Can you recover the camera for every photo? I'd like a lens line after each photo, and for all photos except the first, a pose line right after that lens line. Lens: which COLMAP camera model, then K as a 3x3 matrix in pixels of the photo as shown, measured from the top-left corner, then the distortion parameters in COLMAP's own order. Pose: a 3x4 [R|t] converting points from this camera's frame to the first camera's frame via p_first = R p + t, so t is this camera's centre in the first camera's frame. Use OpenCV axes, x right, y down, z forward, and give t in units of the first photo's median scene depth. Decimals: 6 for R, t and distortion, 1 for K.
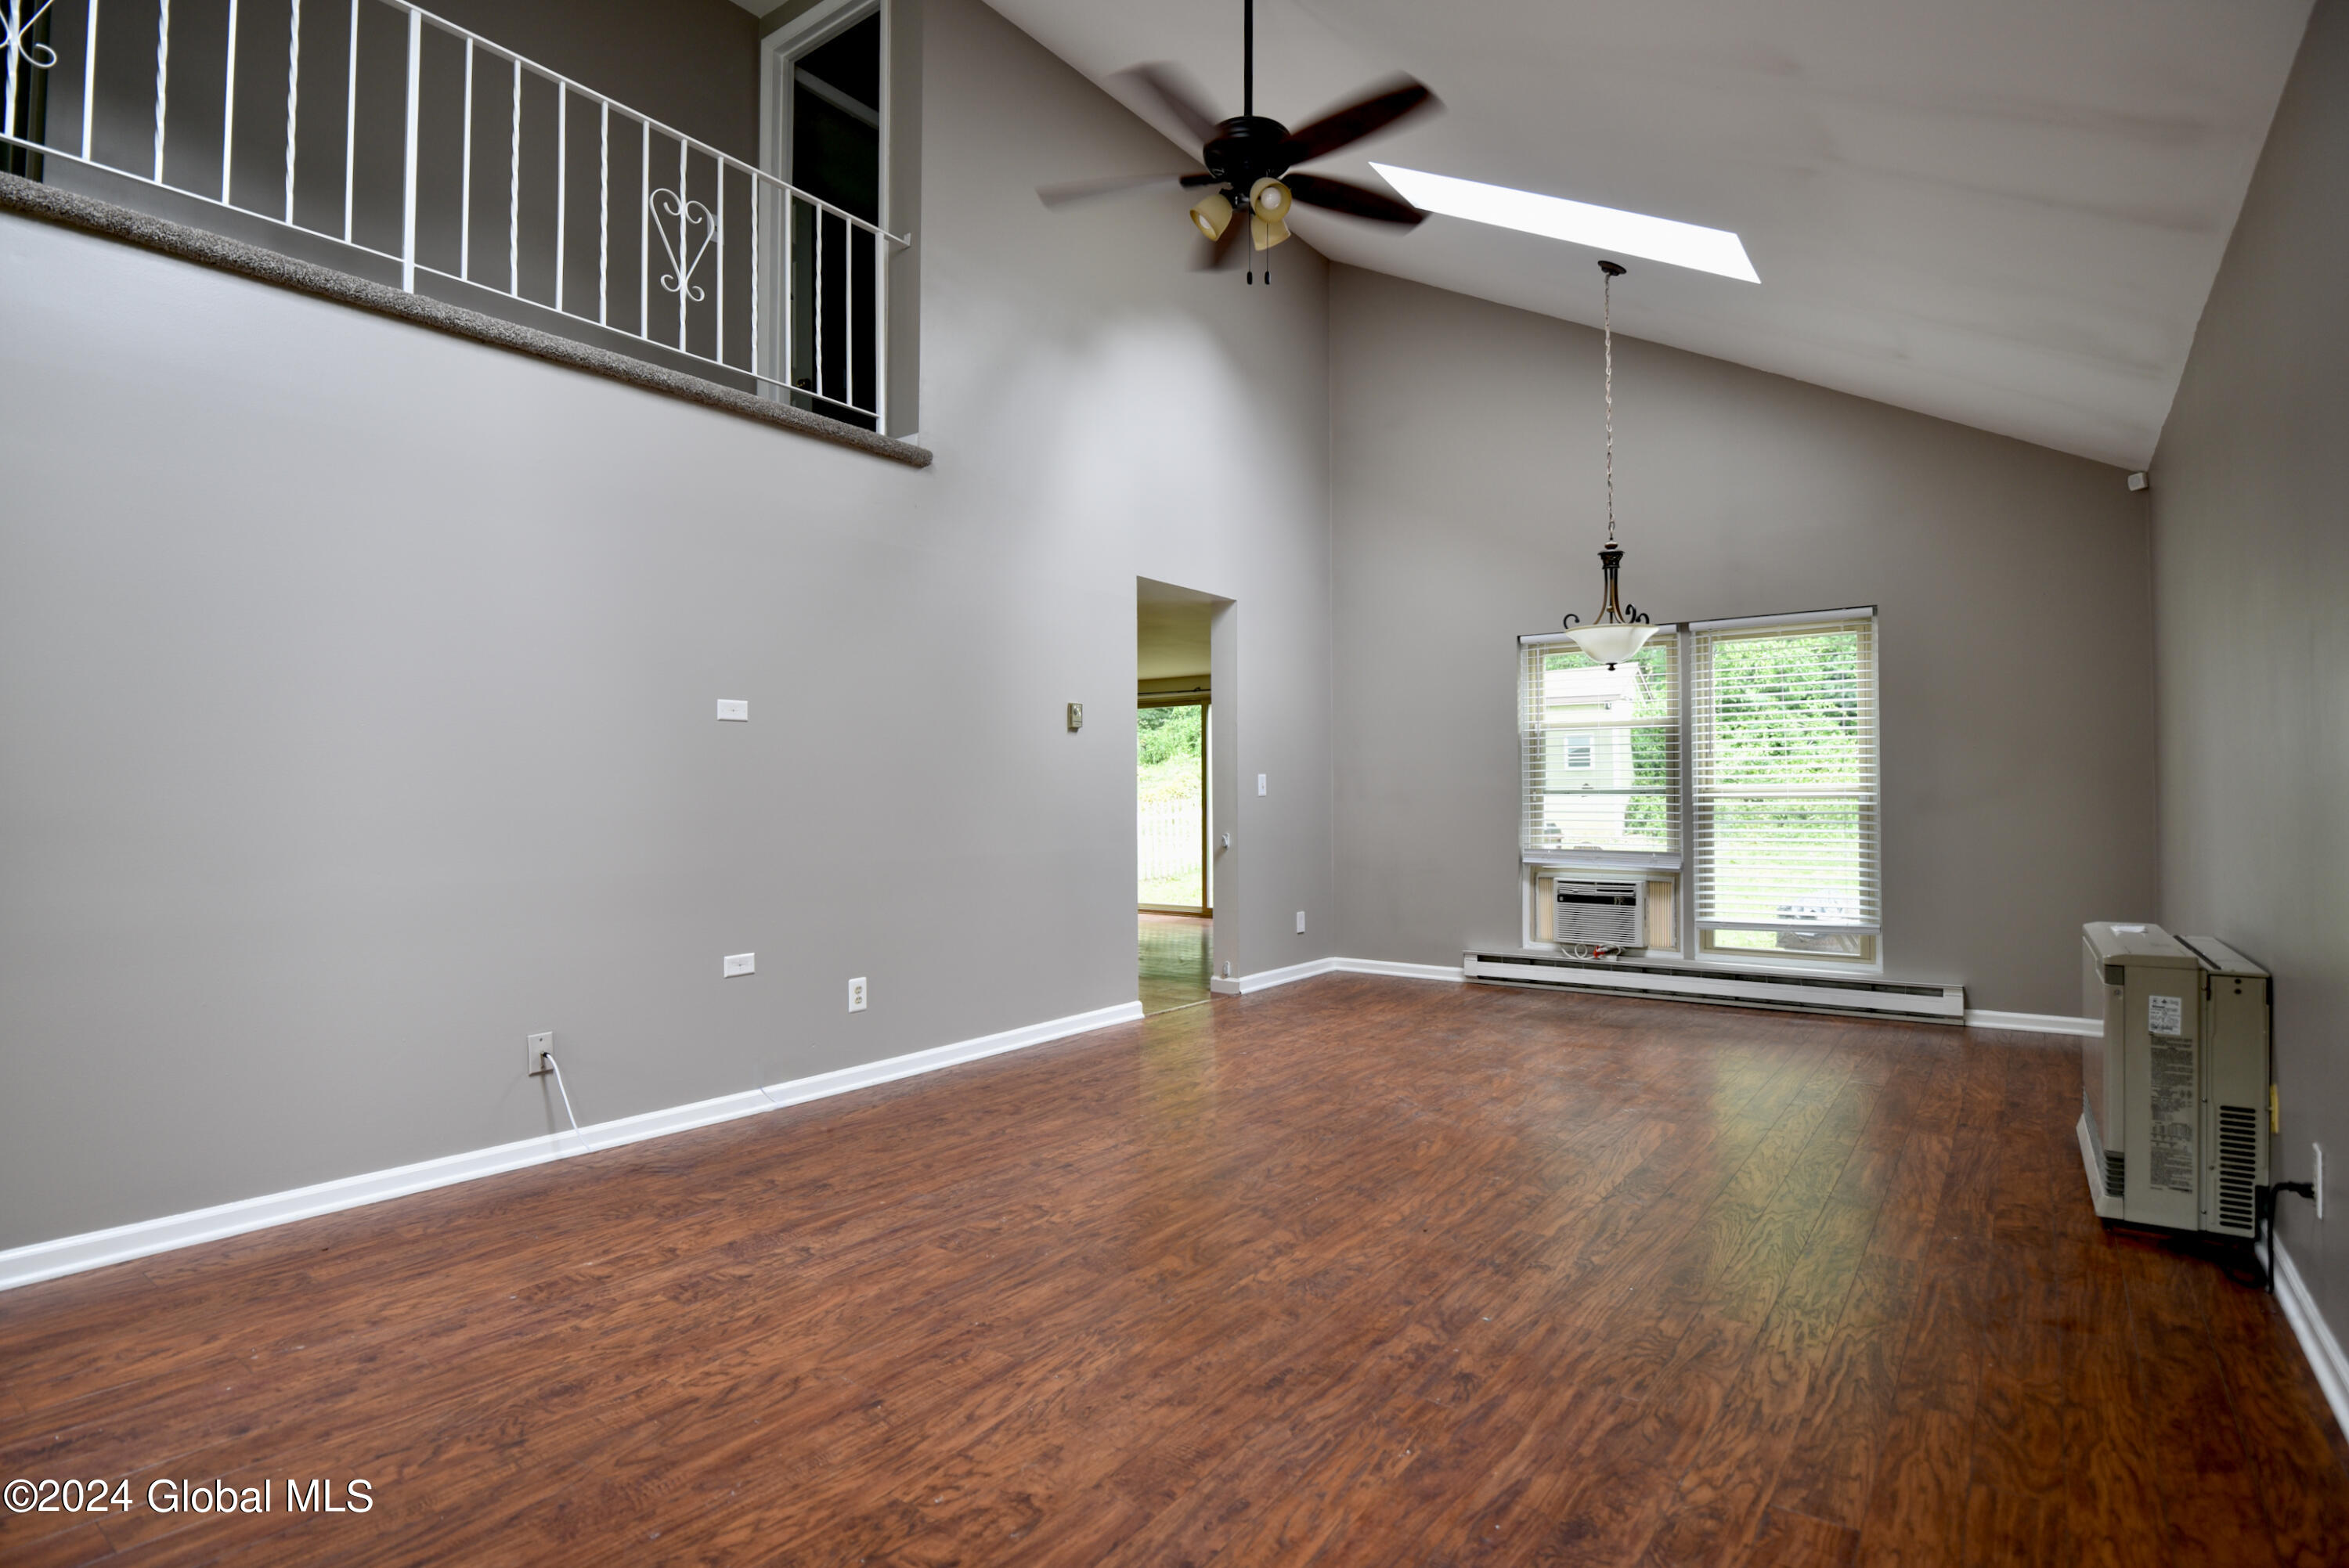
lens RADIAL K [[1167.9, 0, 1168.5], [0, 1167.9, 792.1], [0, 0, 1]] dist [-0.027892, -0.000539]
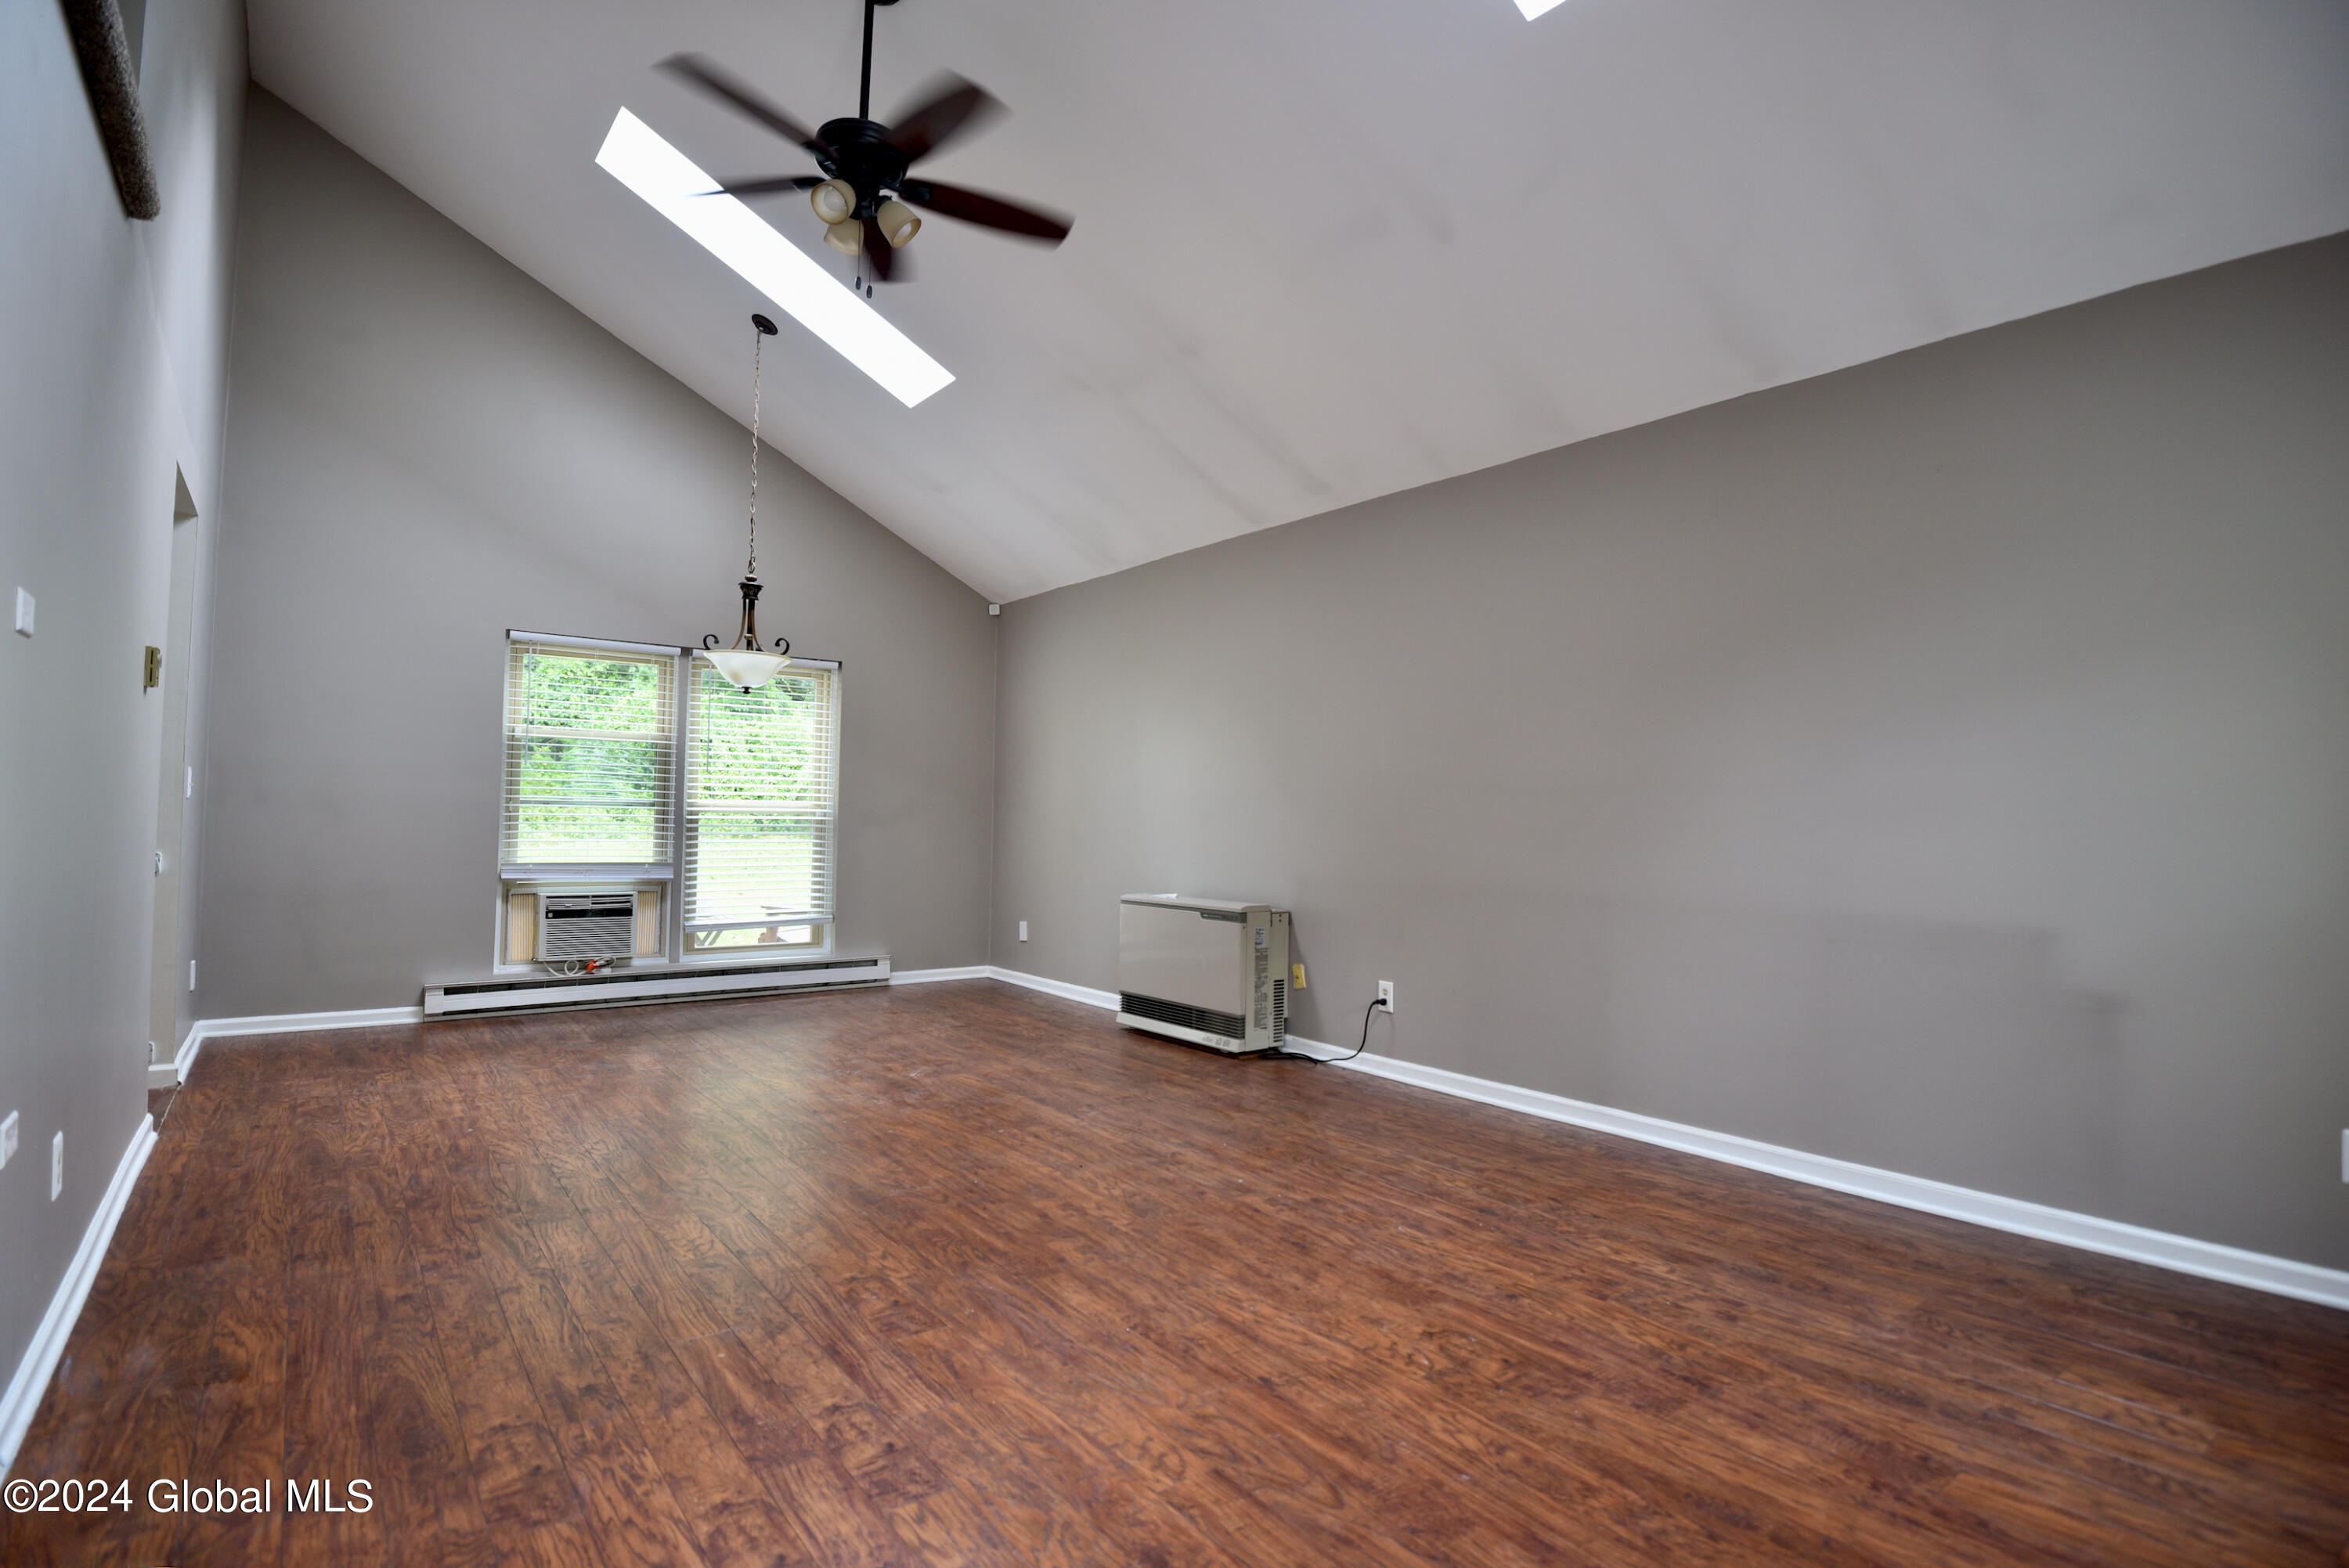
lens RADIAL K [[1167.9, 0, 1168.5], [0, 1167.9, 792.1], [0, 0, 1]] dist [-0.027892, -0.000539]
pose [[0.282460, 0.028380, 0.958859, -0.884357], [-0.021346, 0.999501, -0.023295, 0.005711], [-0.959041, -0.013888, 0.282925, 0.524806]]
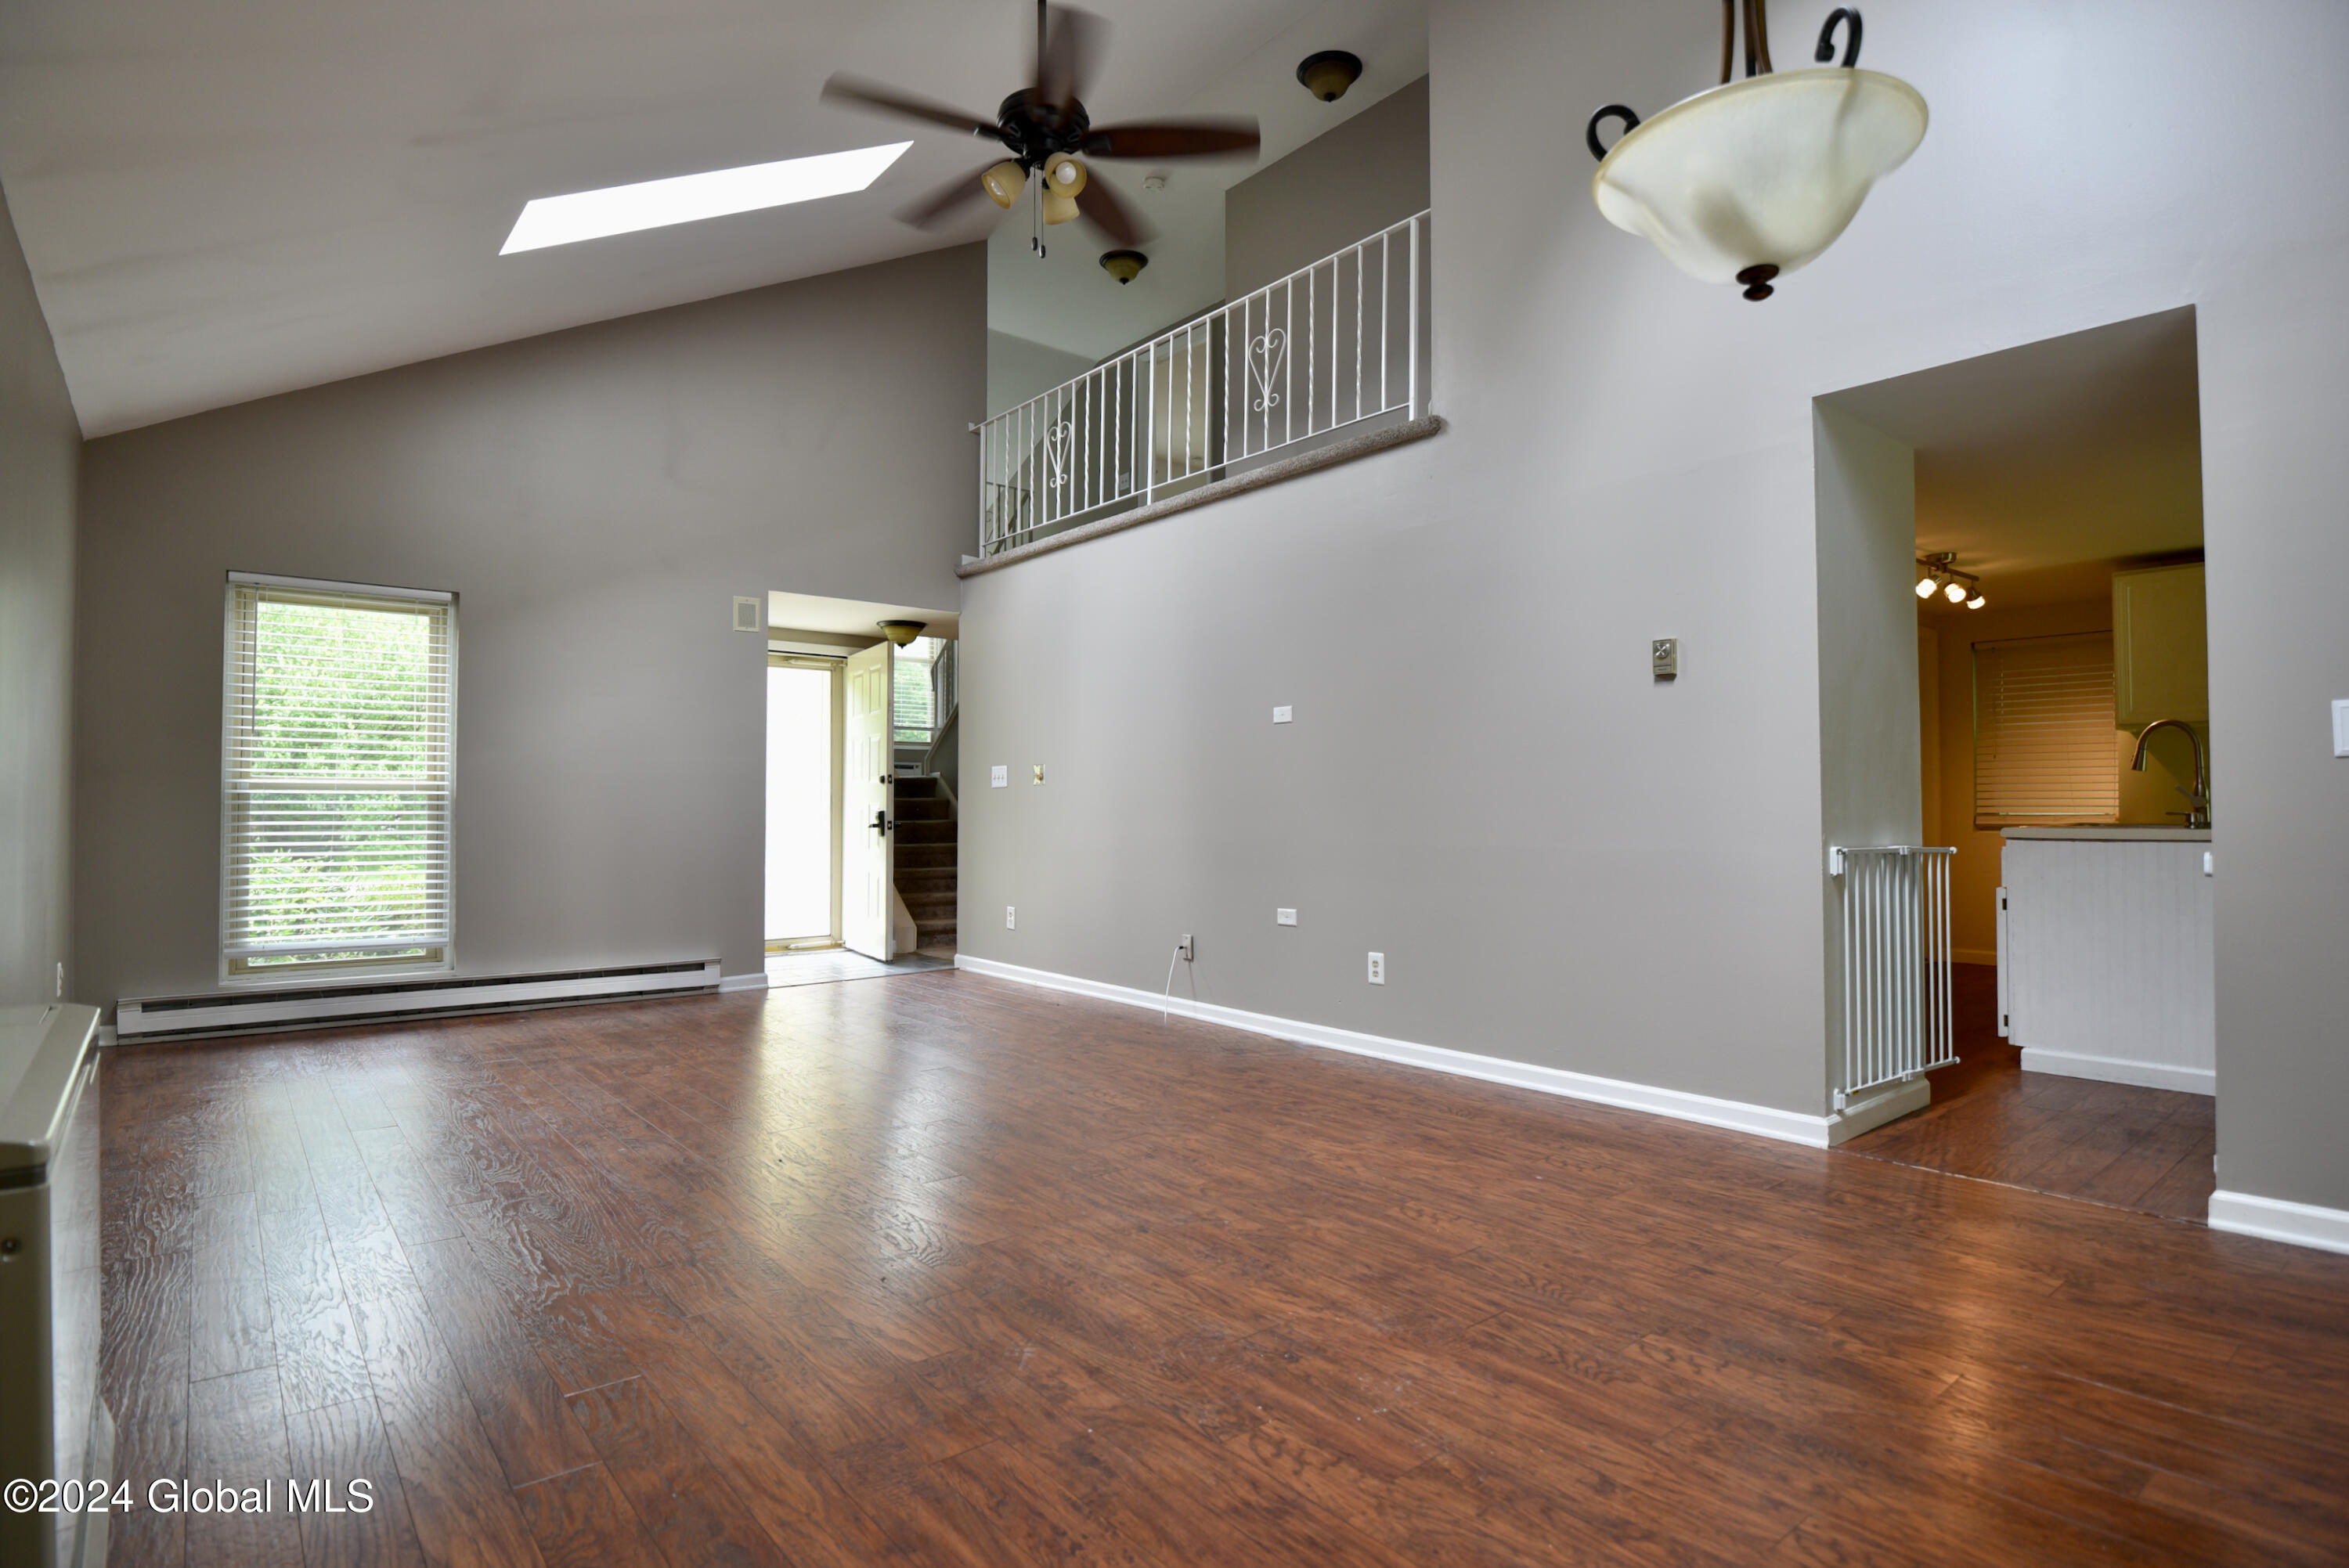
lens RADIAL K [[1167.9, 0, 1168.5], [0, 1167.9, 792.1], [0, 0, 1]] dist [-0.027892, -0.000539]
pose [[-0.234597, -0.002589, -0.972089, 1.155546], [0.019060, 0.999792, -0.007262, 0.025044], [0.971906, -0.020231, -0.234499, 1.522329]]
